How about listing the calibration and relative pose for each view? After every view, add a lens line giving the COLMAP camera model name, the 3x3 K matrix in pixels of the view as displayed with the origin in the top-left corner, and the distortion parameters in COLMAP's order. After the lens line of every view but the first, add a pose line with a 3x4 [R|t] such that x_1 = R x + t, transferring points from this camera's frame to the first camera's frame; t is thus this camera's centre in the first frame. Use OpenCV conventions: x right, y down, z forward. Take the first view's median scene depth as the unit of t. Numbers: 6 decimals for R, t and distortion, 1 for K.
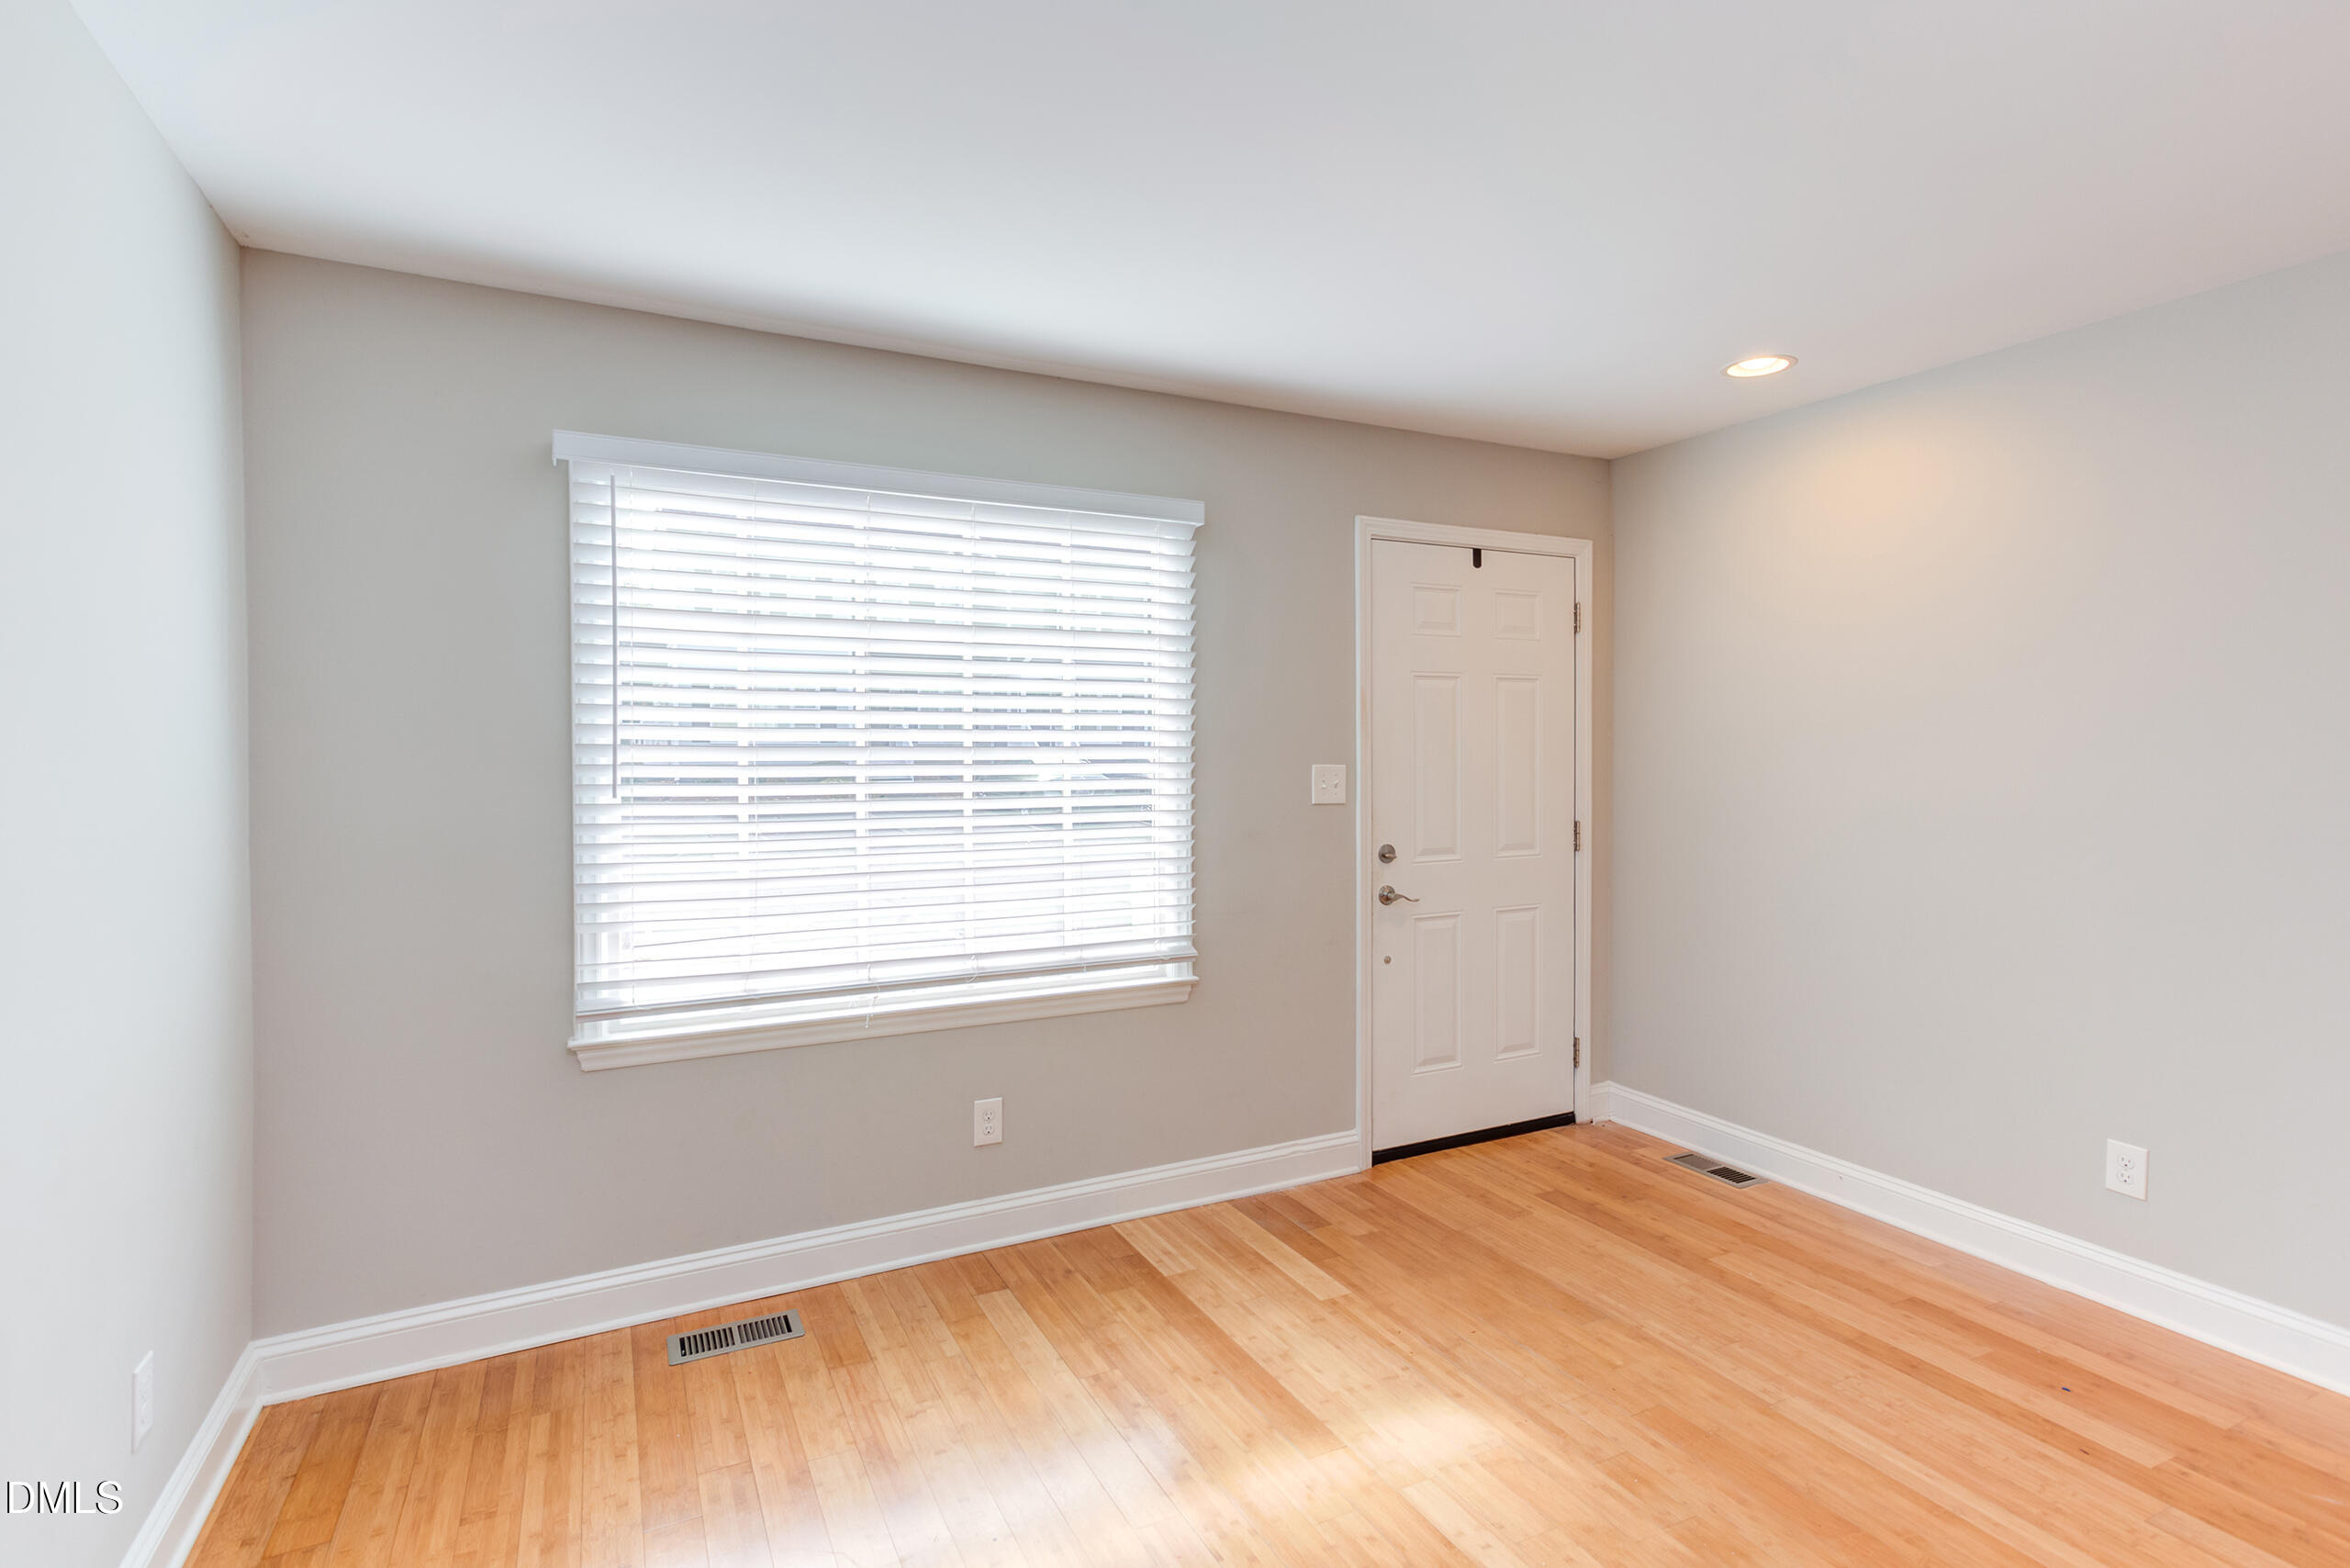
lens RADIAL K [[1152.2, 0, 1166.7], [0, 1152.2, 759.5], [0, 0, 1]] dist [0.009457, 0.013048]
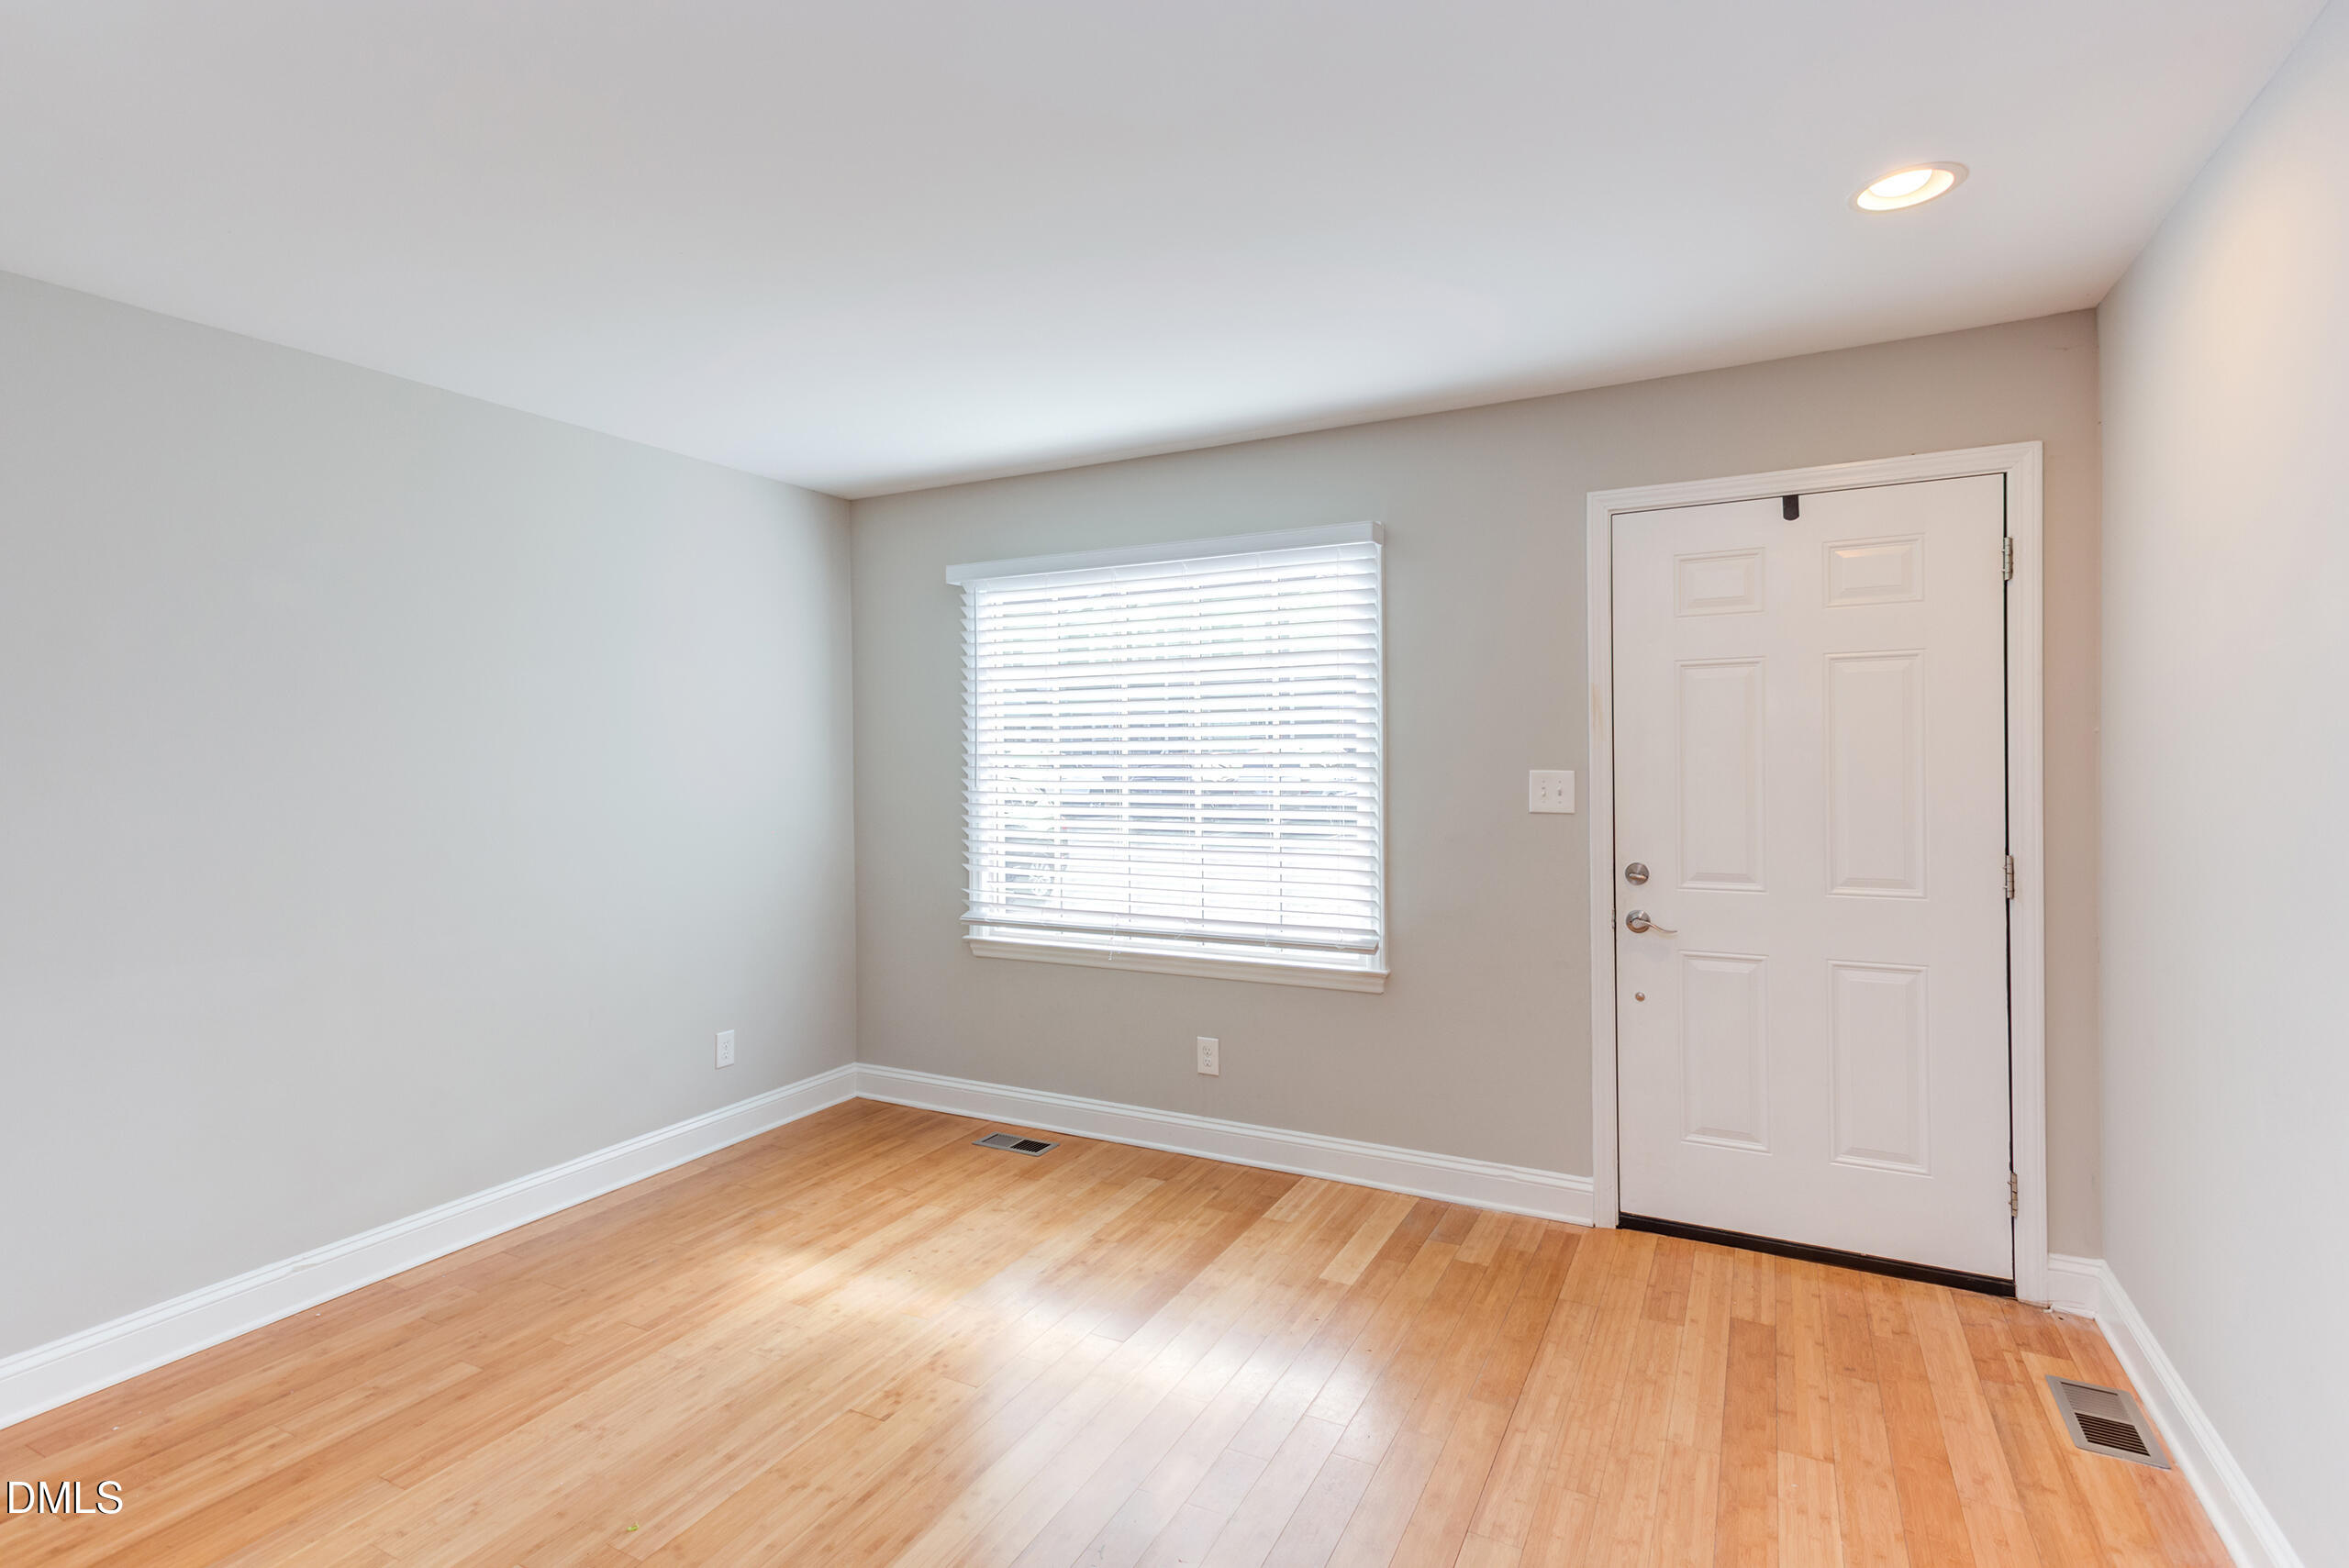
lens RADIAL K [[1109.6, 0, 1171.7], [0, 1109.6, 772.2], [0, 0, 1]] dist [0.016472, 0.000995]
pose [[0.580827, 0.003366, -0.814020, 0.750078], [-0.005737, 0.999984, 0.000042, 0.008258], [0.814007, 0.004645, 0.580836, 0.257460]]
